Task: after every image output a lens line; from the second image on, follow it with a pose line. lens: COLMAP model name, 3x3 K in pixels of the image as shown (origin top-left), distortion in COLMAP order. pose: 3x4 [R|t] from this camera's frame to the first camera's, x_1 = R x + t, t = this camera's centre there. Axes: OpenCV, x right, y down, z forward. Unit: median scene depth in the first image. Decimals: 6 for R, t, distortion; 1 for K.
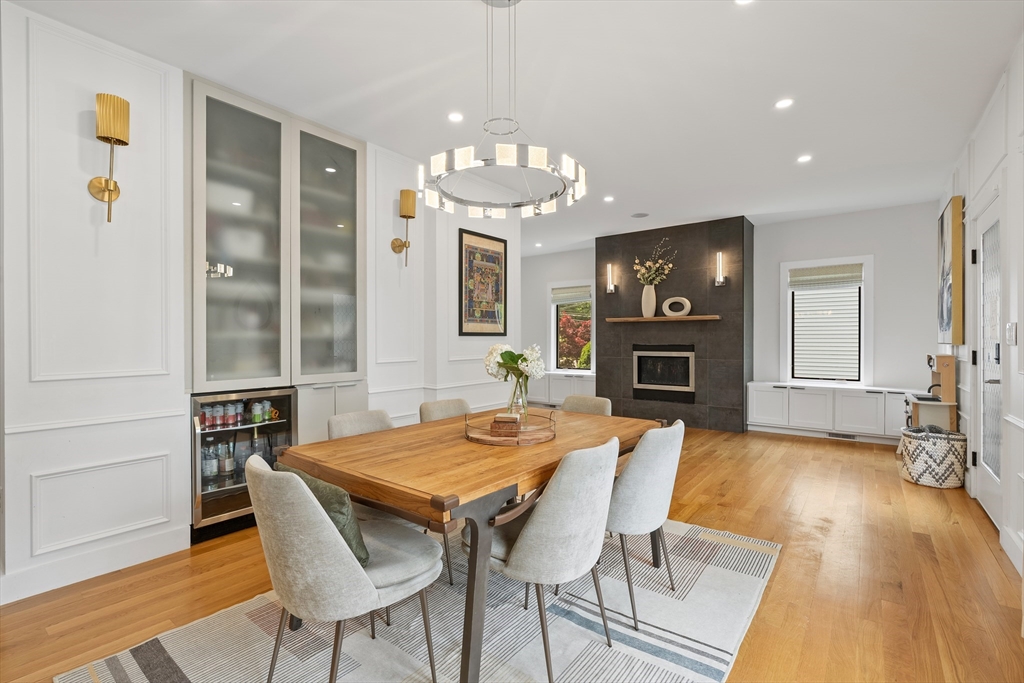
lens RADIAL K [[462.8, 0, 505.4], [0, 462.8, 341.4], [0, 0, 1]] dist [-0.008000, 0.001200]
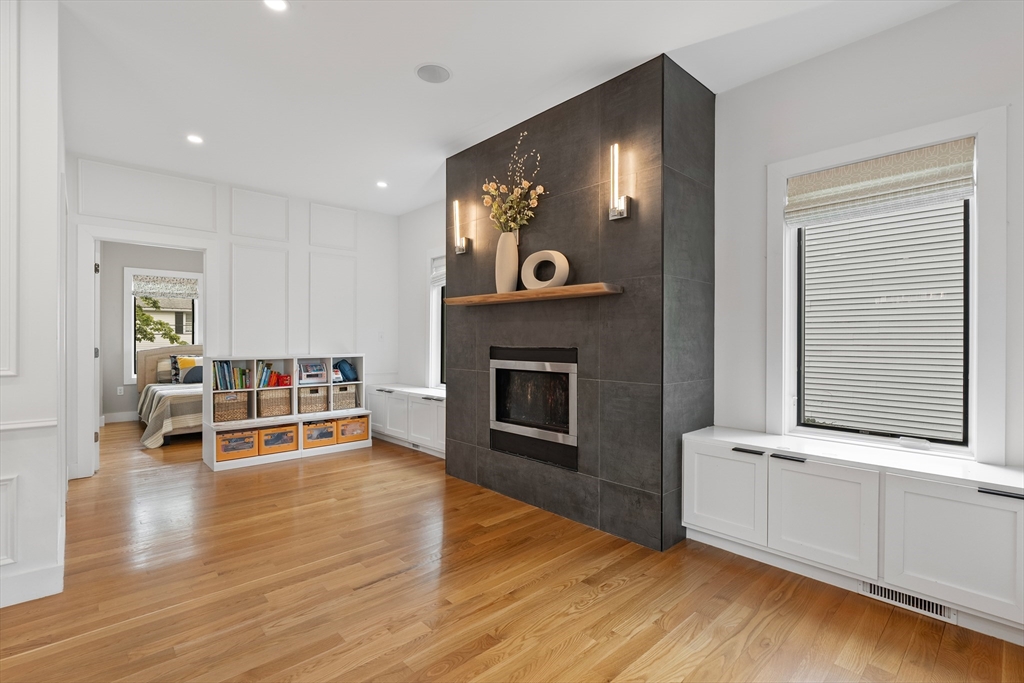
lens RADIAL K [[462.8, 0, 517.7], [0, 462.8, 341.1], [0, 0, 1]] dist [-0.008000, 0.001200]
pose [[0.985887, 0.007059, -0.167260, 0.427375], [-0.008259, 0.999945, -0.006477, 0.003572], [0.167205, 0.007767, 0.985891, 0.515484]]
